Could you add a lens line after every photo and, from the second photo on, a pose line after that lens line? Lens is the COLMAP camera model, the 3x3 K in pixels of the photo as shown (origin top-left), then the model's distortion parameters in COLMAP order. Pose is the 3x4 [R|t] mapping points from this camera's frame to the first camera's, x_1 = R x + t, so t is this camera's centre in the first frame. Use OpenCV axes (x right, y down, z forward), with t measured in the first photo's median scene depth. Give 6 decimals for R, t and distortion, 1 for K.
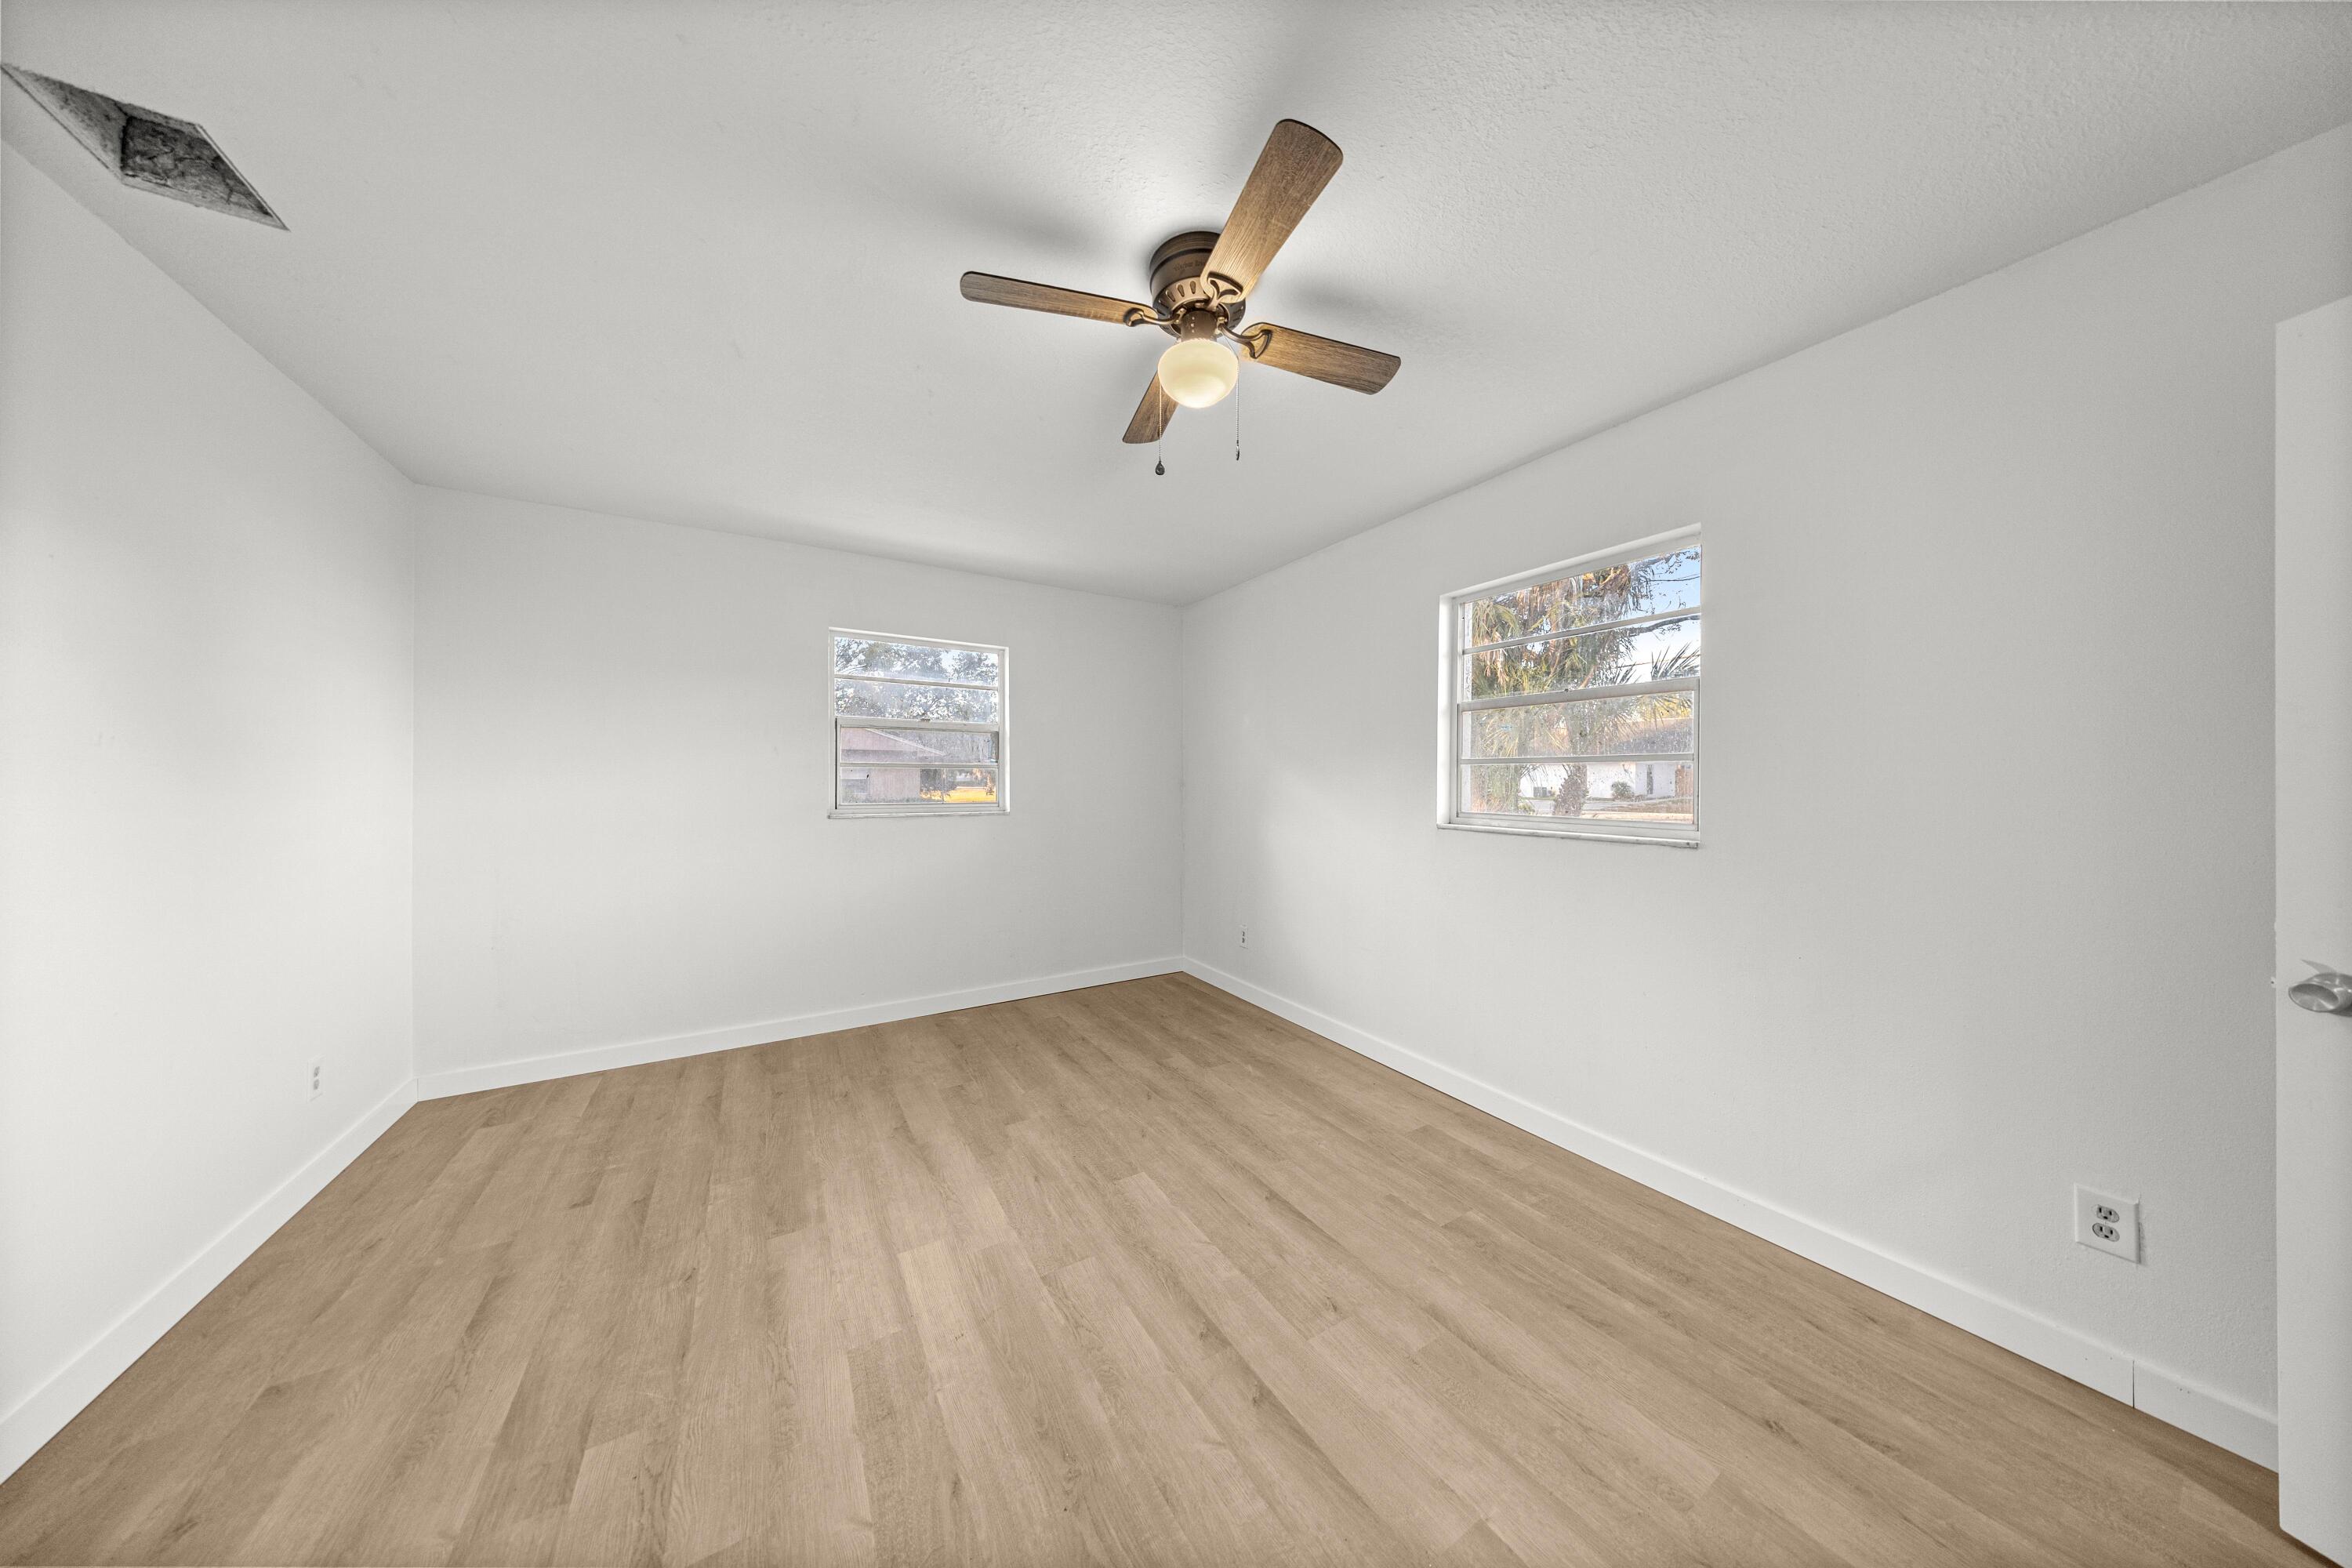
lens RADIAL K [[693.2, 0, 1178.1], [0, 693.2, 781.9], [0, 0, 1]] dist [0.000236, -0.000038]
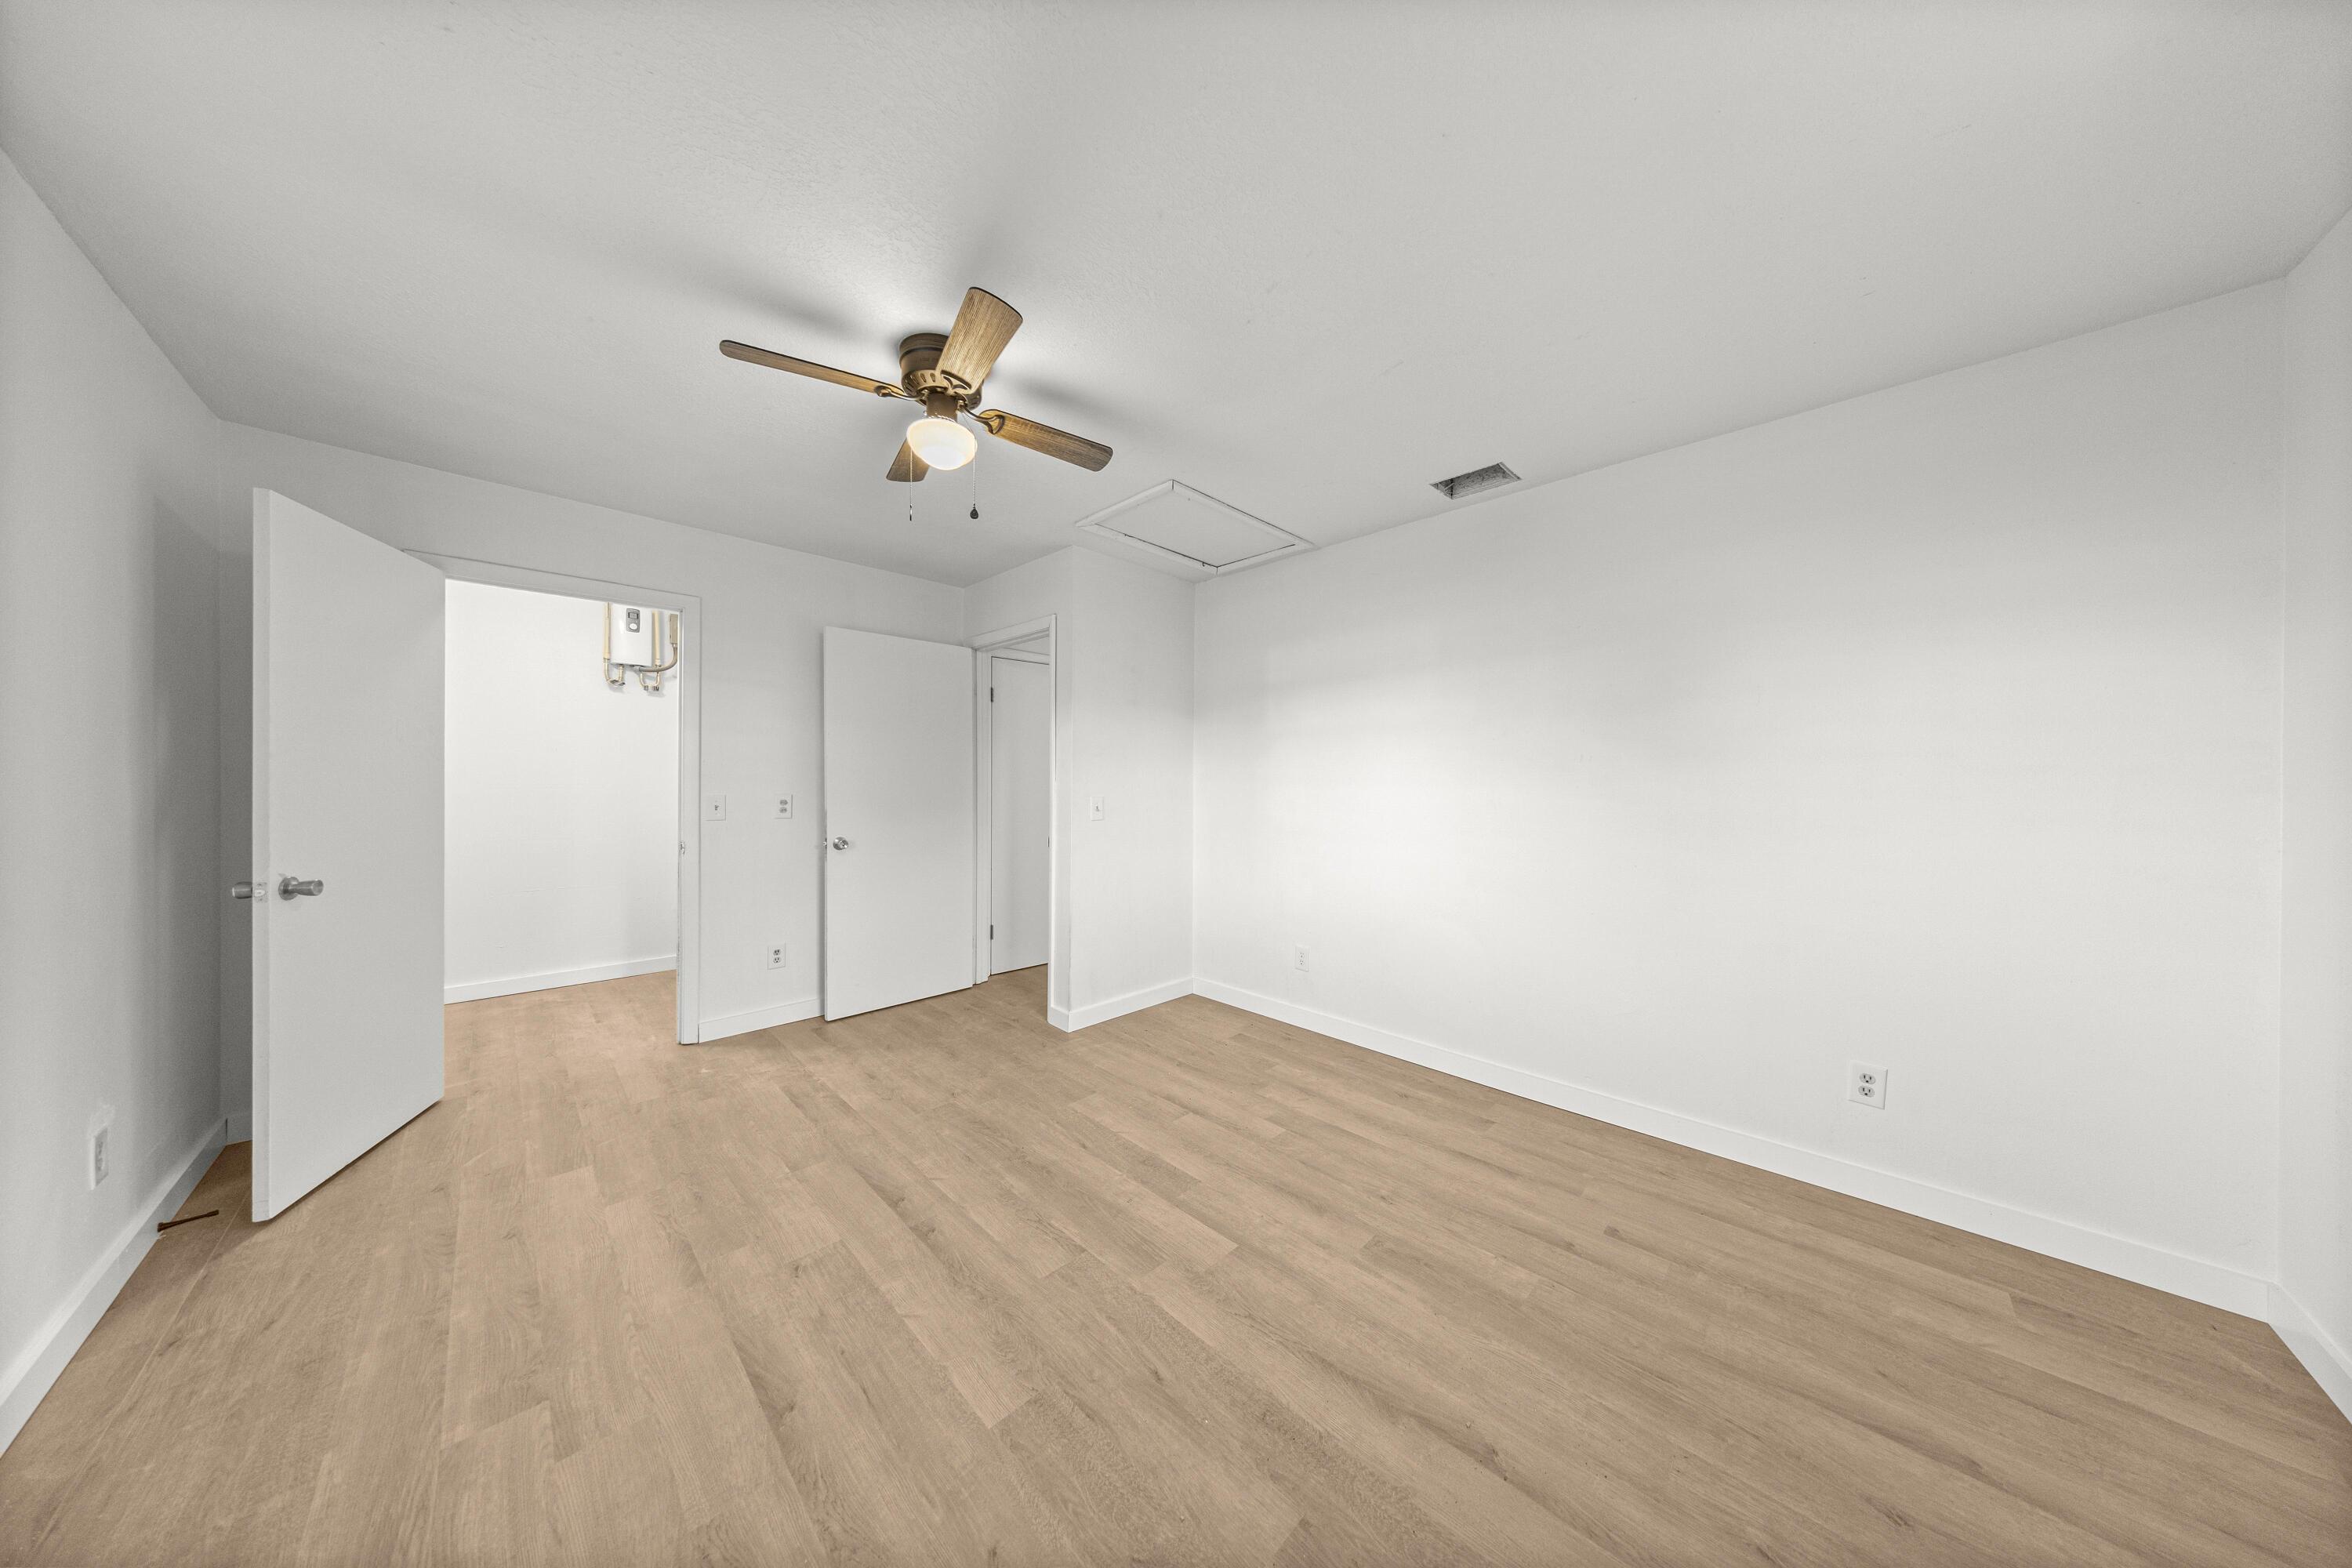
lens RADIAL K [[693.2, 0, 1178.1], [0, 693.2, 781.9], [0, 0, 1]] dist [0.000236, -0.000038]
pose [[-0.970688, -0.006912, -0.240243, -0.070874], [-0.006638, 0.999976, -0.001947, 0.010030], [0.240251, -0.000296, -0.970711, 1.904156]]
